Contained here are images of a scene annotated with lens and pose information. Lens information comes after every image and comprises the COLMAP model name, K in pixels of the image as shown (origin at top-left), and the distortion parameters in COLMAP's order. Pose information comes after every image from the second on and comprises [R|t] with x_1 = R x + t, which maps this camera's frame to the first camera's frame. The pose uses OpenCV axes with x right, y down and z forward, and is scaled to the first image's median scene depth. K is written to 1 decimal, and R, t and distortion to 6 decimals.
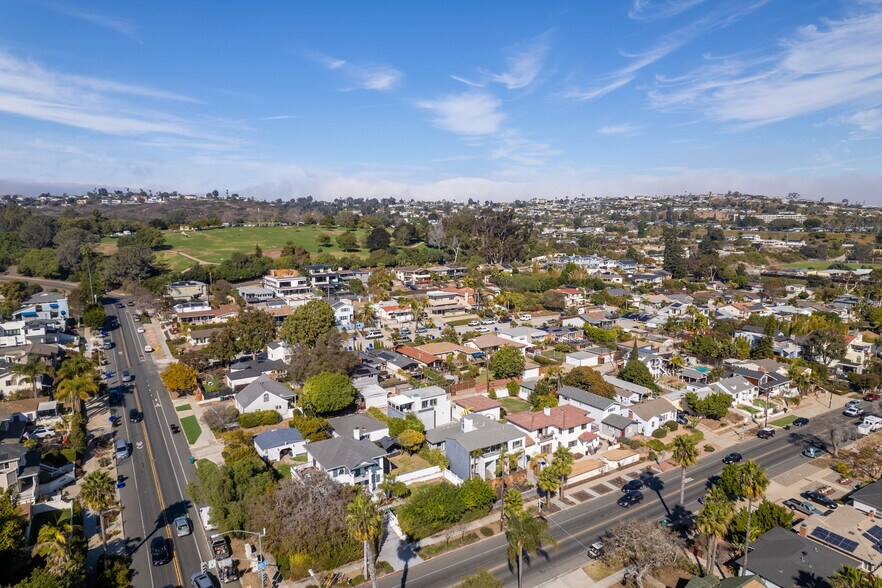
lens RADIAL K [[570.3, 0, 450.1], [0, 570.3, 267.5], [0, 0, 1]] dist [-0.068965, 0.065867]
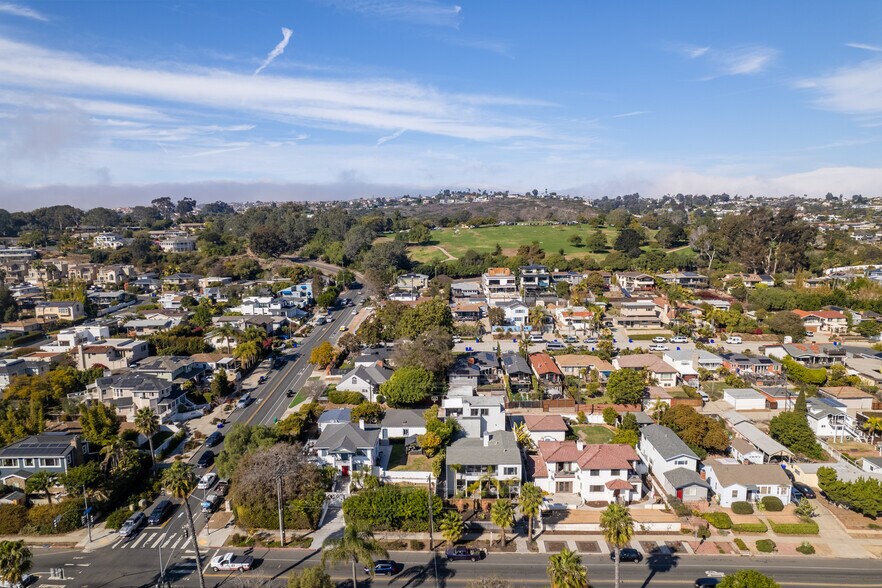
lens RADIAL K [[570.3, 0, 446.4], [0, 570.3, 282.8], [0, 0, 1]] dist [-0.068965, 0.065867]
pose [[0.829825, 0.063876, -0.554356, 0.288160], [-0.046483, 0.997887, 0.045400, -0.017306], [0.556085, -0.011906, 0.831040, 0.097675]]
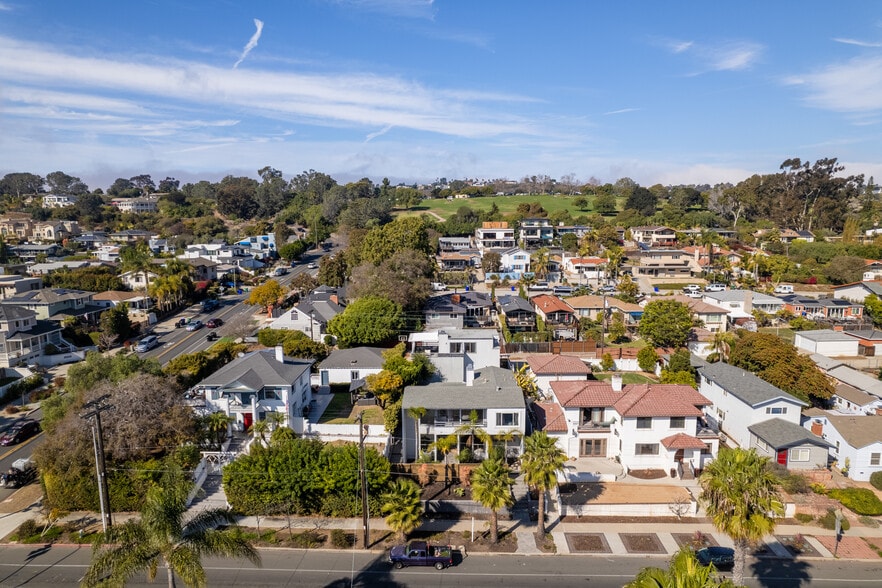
lens RADIAL K [[570.3, 0, 444.8], [0, 570.3, 278.2], [0, 0, 1]] dist [-0.068965, 0.065867]
pose [[0.830012, 0.063555, -0.554112, 0.204445], [-0.049541, 0.997961, 0.040255, 0.083468], [0.555541, -0.005961, 0.831468, 0.272141]]
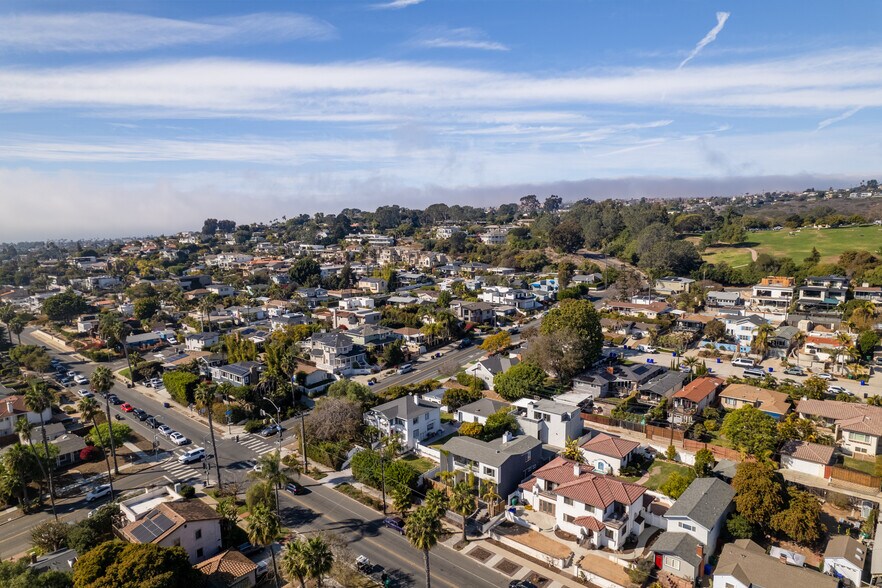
lens RADIAL K [[570.3, 0, 445.8], [0, 570.3, 288.1], [0, 0, 1]] dist [-0.068965, 0.065867]
pose [[0.287044, 0.123916, -0.949869, 0.512574], [-0.078986, 0.991283, 0.105450, -0.040573], [0.954655, 0.044758, 0.294329, 0.357376]]
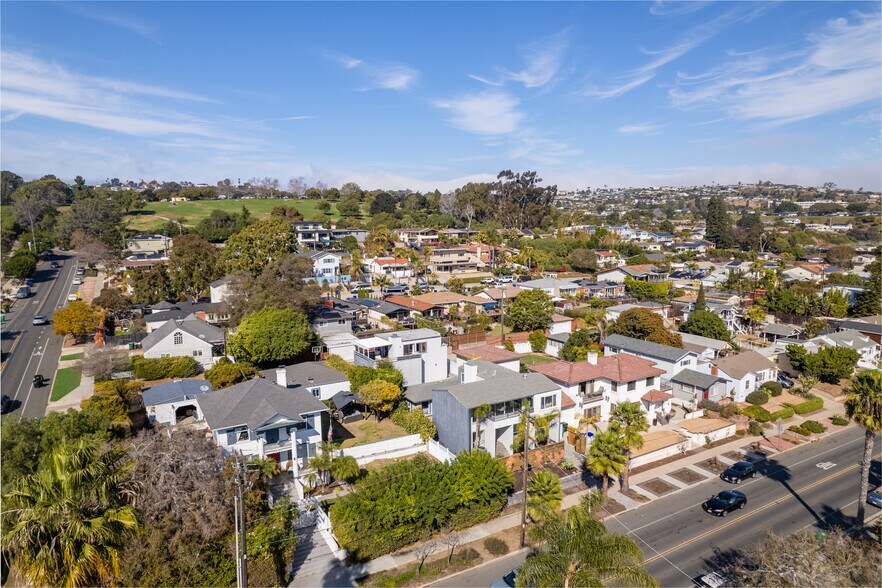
lens RADIAL K [[570.3, 0, 445.3], [0, 570.3, 270.5], [0, 0, 1]] dist [-0.068965, 0.065867]
pose [[0.999211, 0.001584, -0.039691, 0.016978], [-0.001435, 0.999992, 0.003771, 0.092269], [0.039697, -0.003711, 0.999205, 0.209611]]
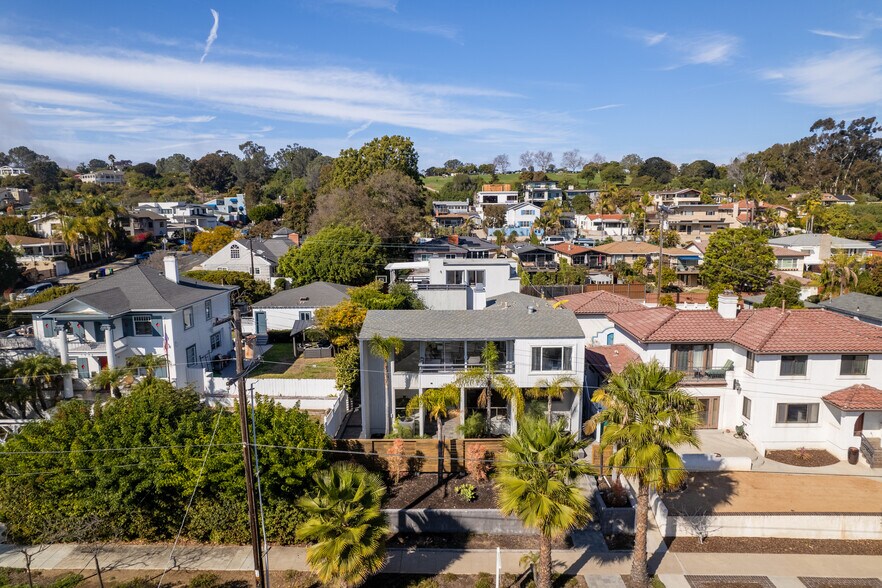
lens RADIAL K [[570.3, 0, 444.0], [0, 570.3, 278.5], [0, 0, 1]] dist [-0.068965, 0.065867]
pose [[0.833808, 0.063467, -0.548394, 0.130587], [-0.046989, 0.997924, 0.044048, 0.141495], [0.550051, -0.010959, 0.835059, 0.389184]]
